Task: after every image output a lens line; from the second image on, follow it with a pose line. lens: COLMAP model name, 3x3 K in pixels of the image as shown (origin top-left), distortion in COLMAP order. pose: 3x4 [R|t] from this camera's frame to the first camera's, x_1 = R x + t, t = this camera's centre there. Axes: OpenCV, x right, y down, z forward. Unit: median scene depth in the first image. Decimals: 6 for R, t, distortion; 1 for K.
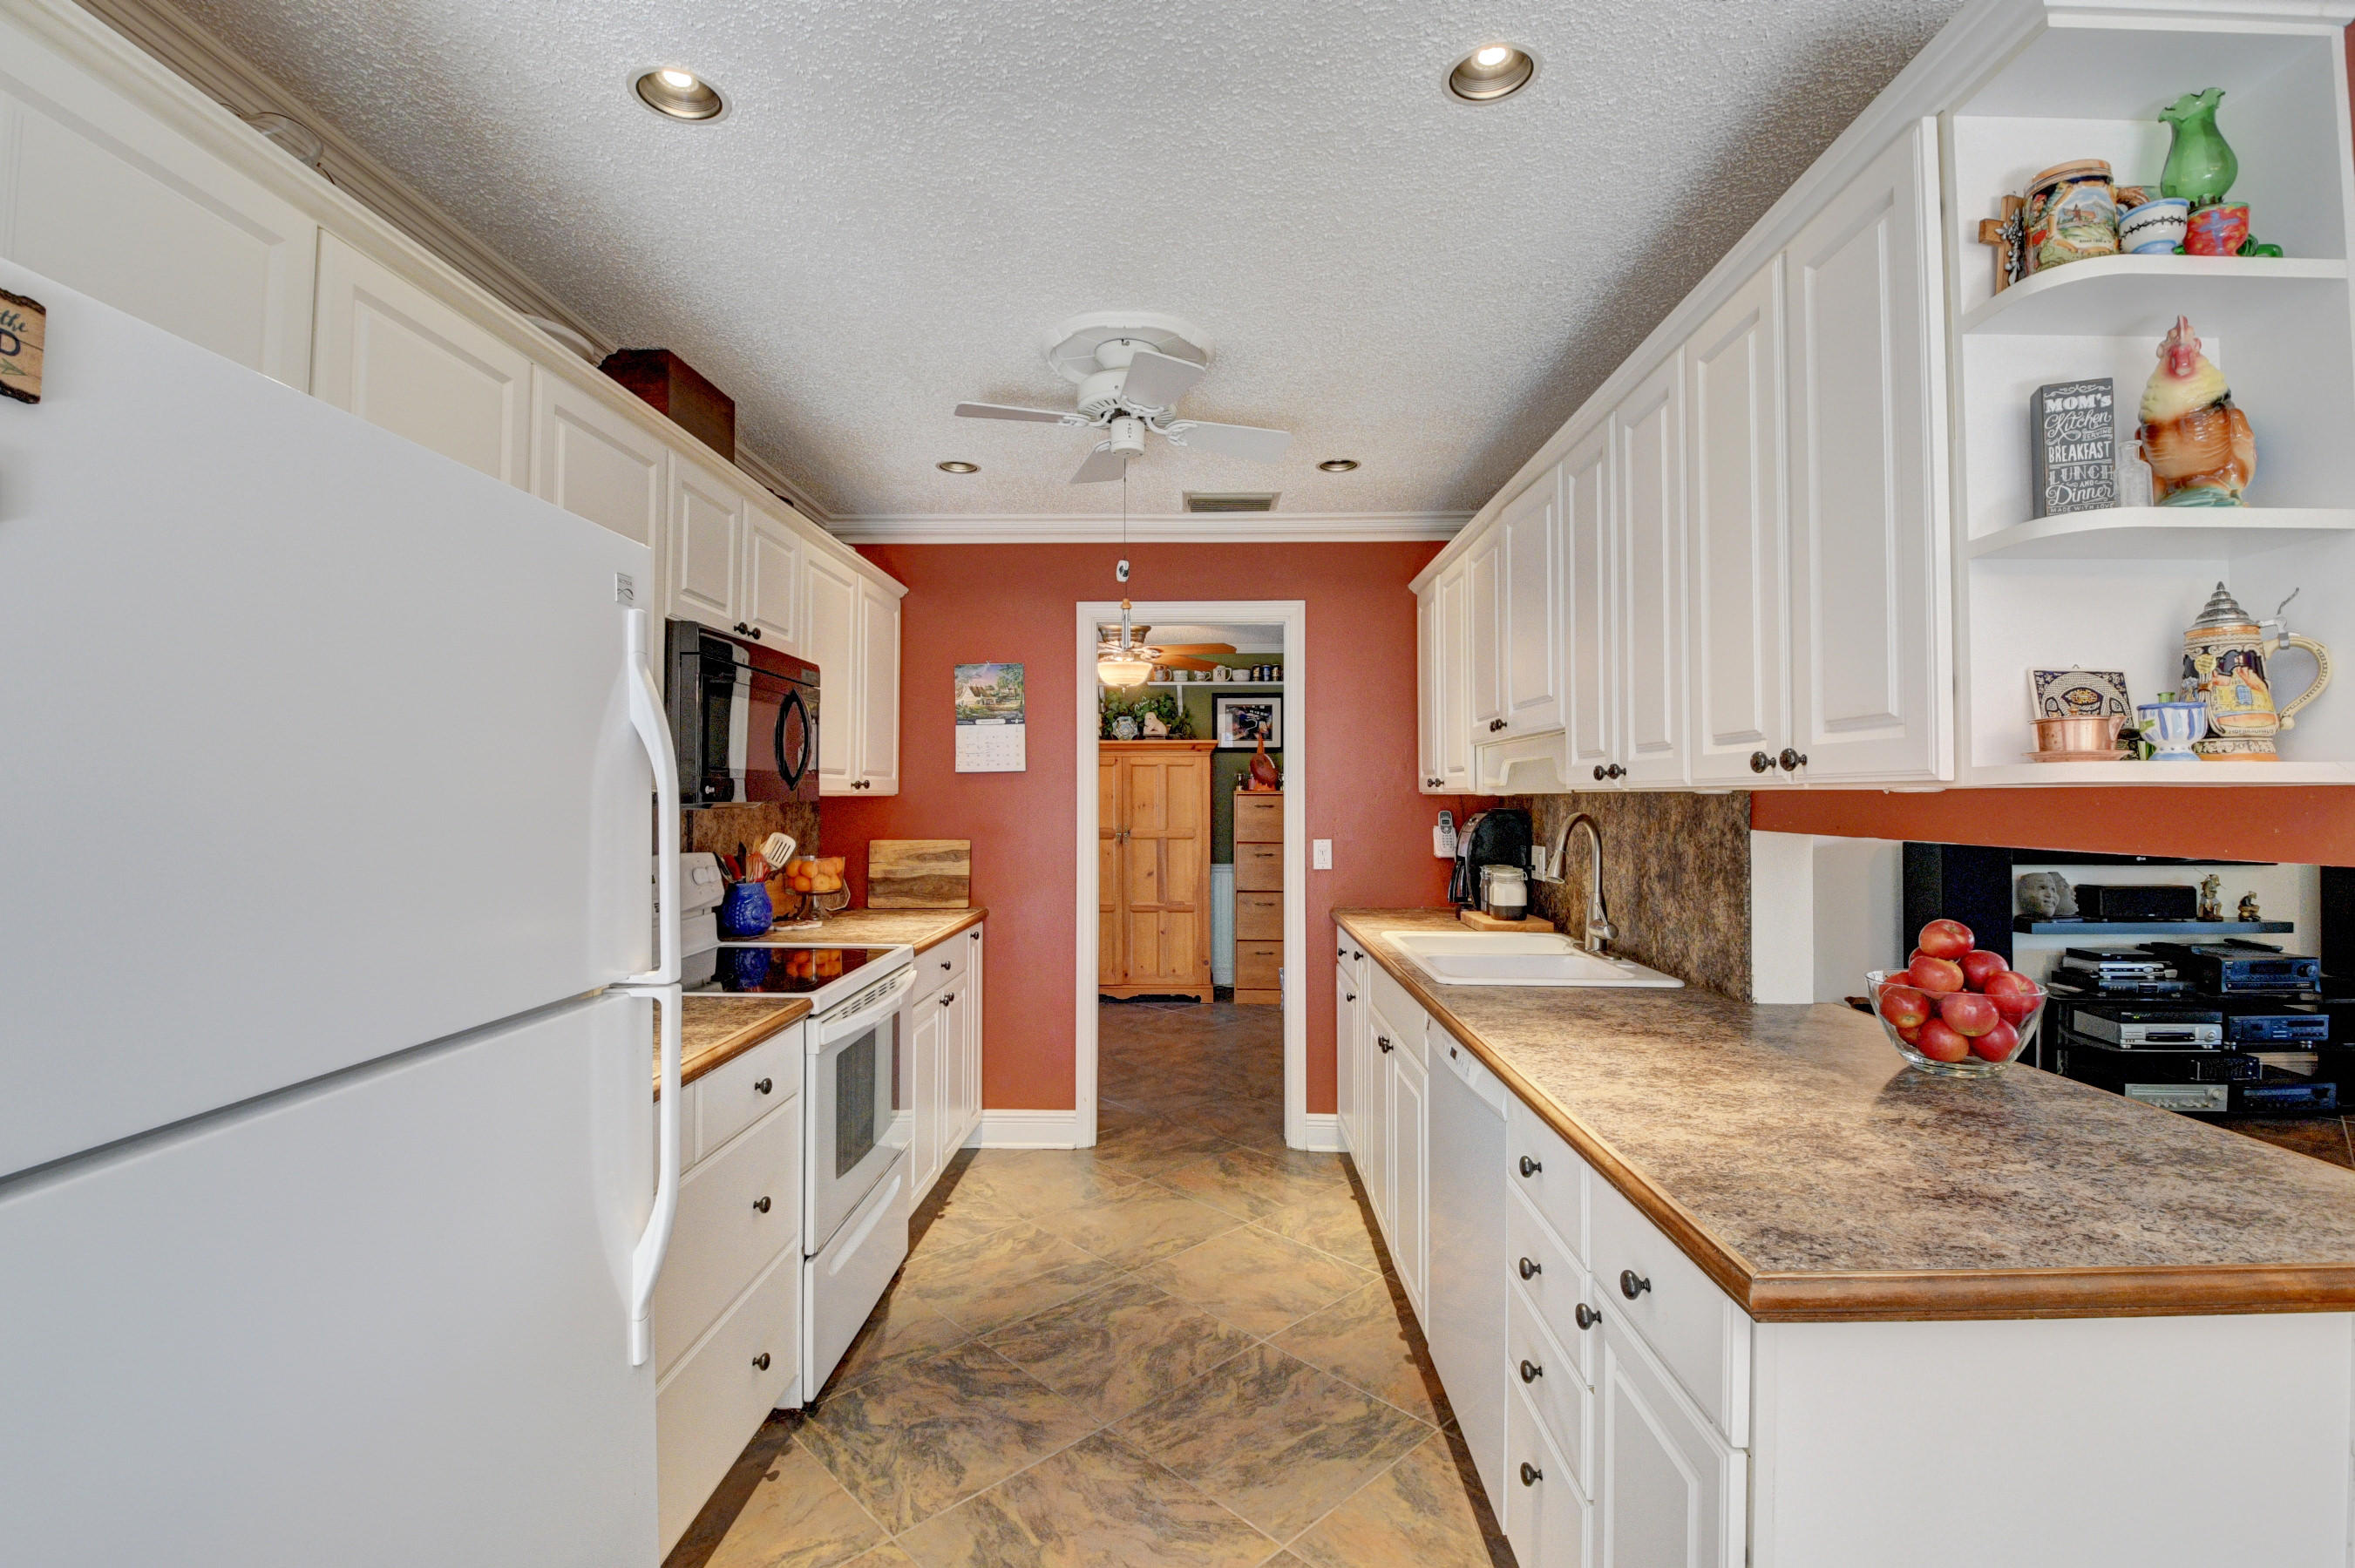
lens RADIAL K [[1039.5, 0, 1173.8], [0, 1039.5, 774.7], [0, 0, 1]] dist [0.000427, -0.017542]
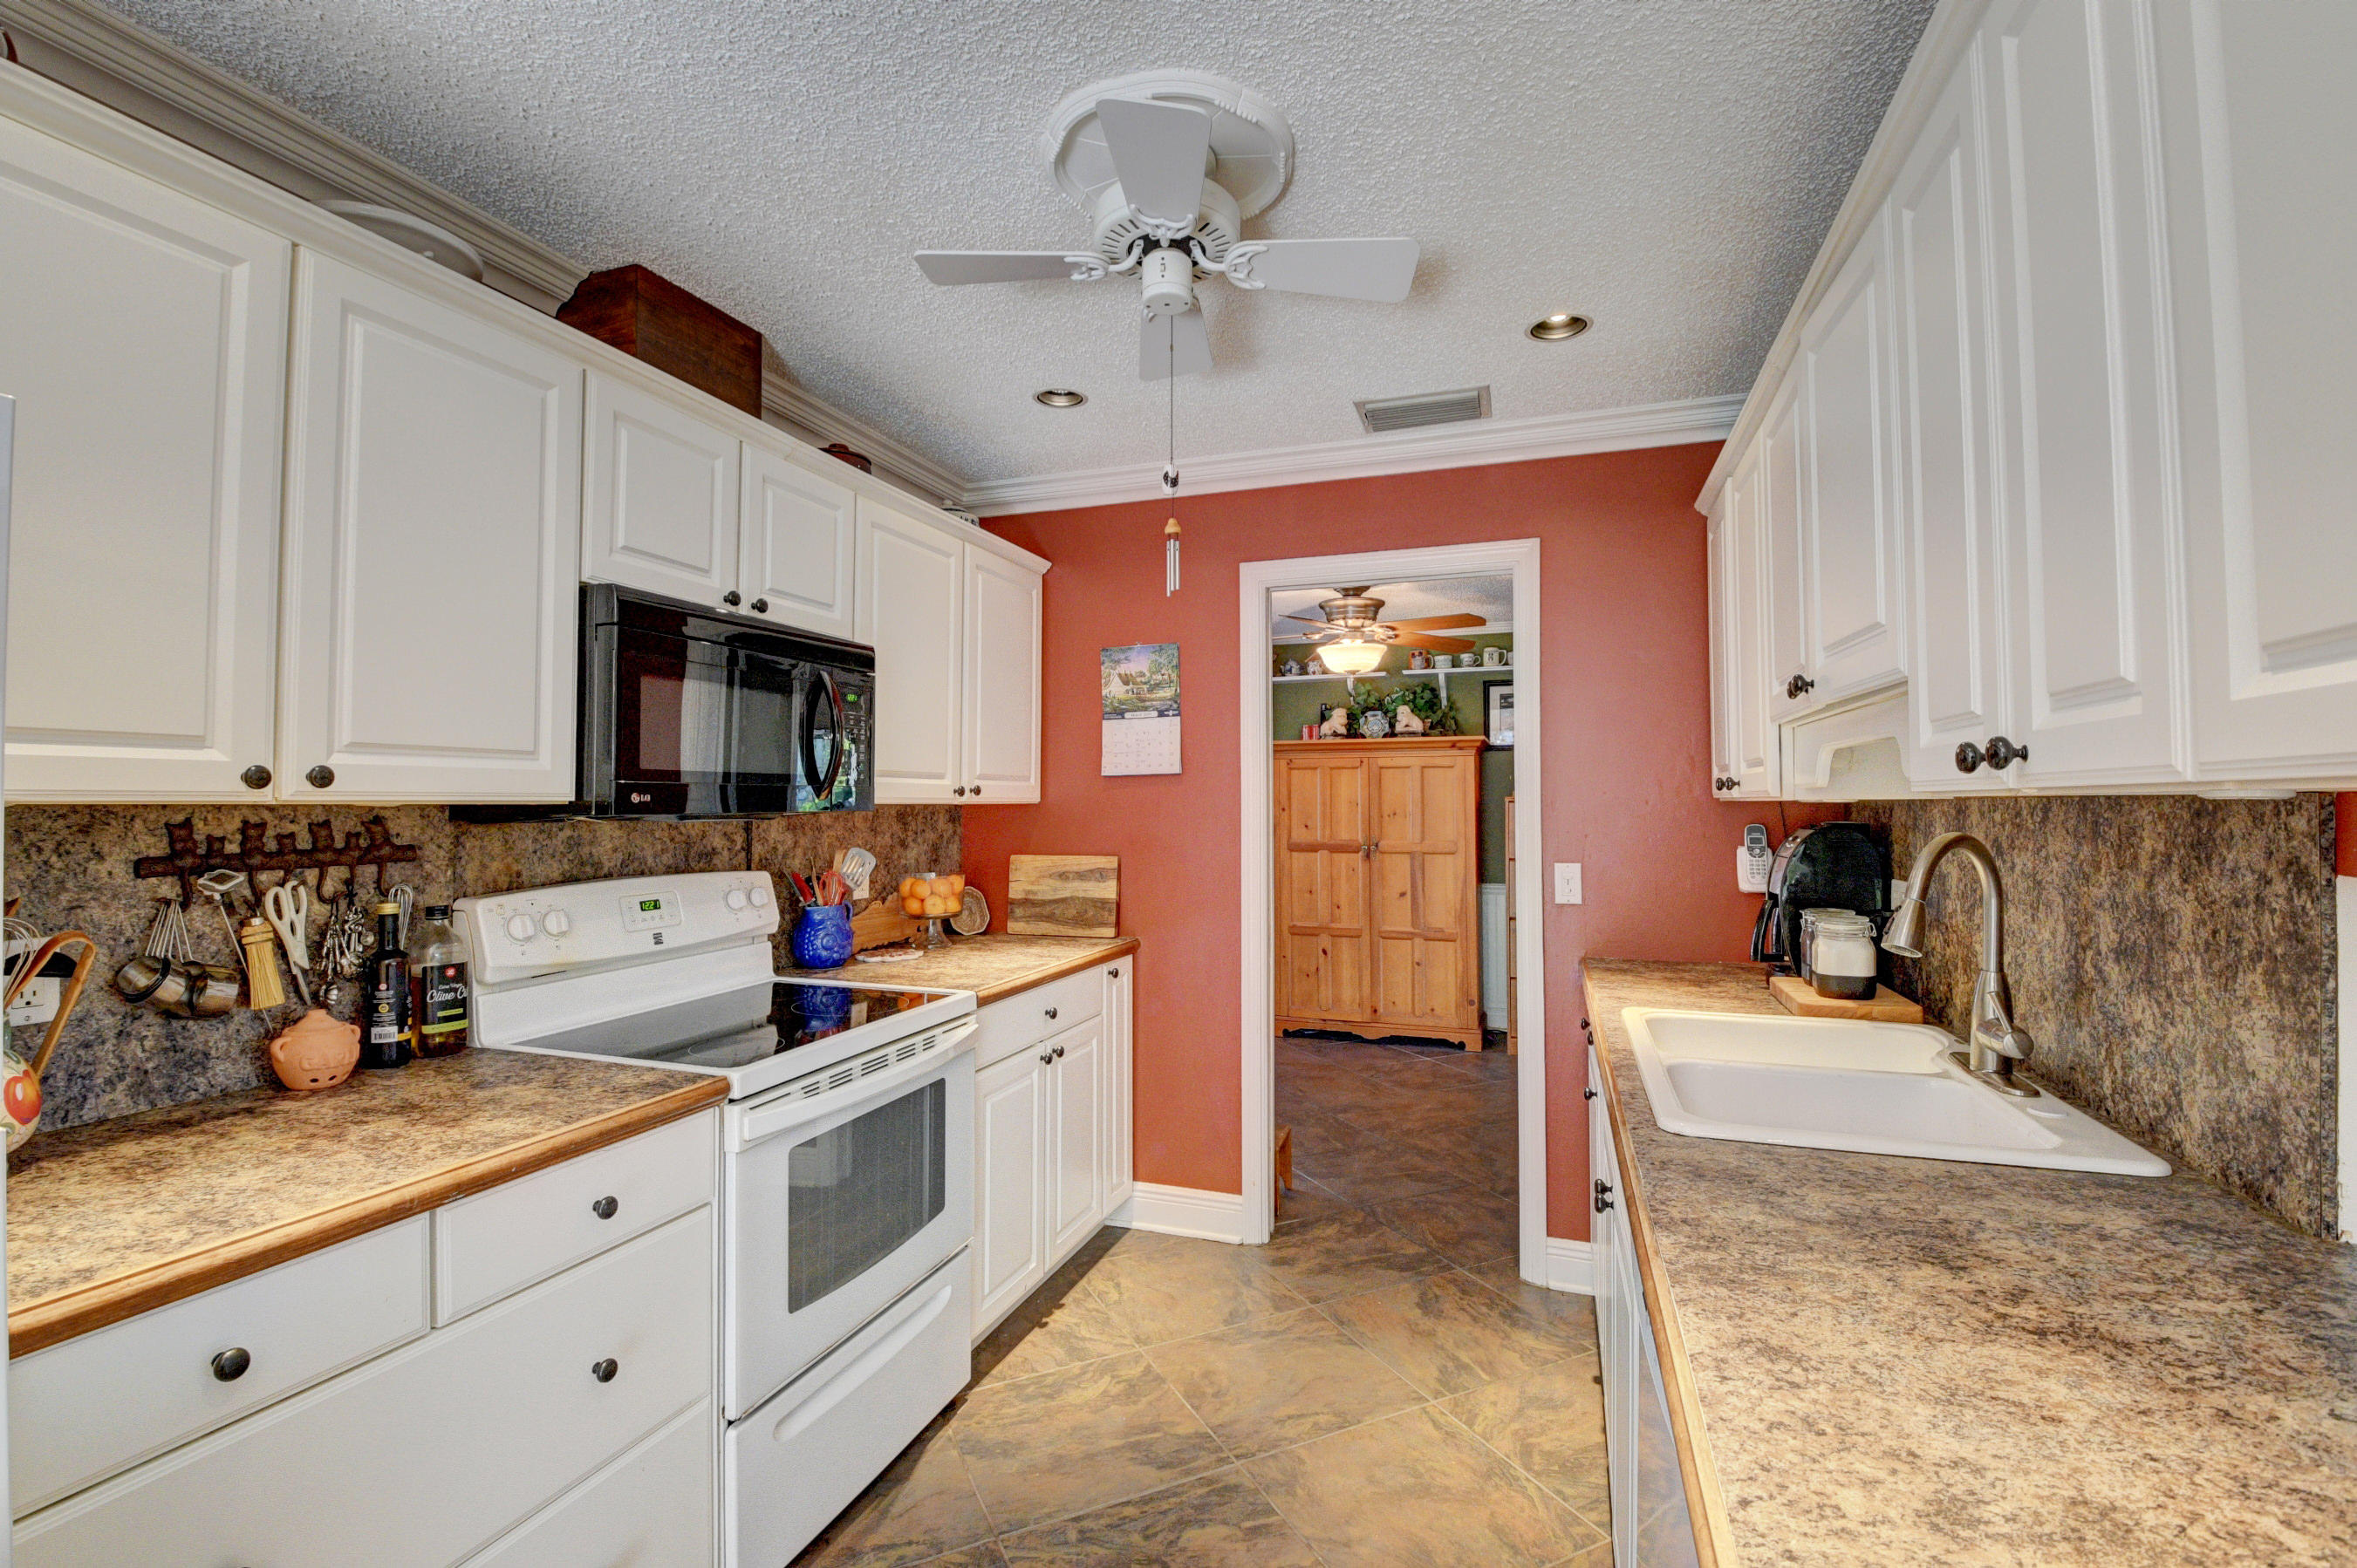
lens RADIAL K [[1040.2, 0, 1179.7], [0, 1040.2, 775.9], [0, 0, 1]] dist [0.000427, -0.017542]
pose [[0.952266, -0.009430, -0.305124, 0.128713], [0.007871, 0.999949, -0.006341, 0.004393], [0.305169, 0.003637, 0.952291, 0.264778]]
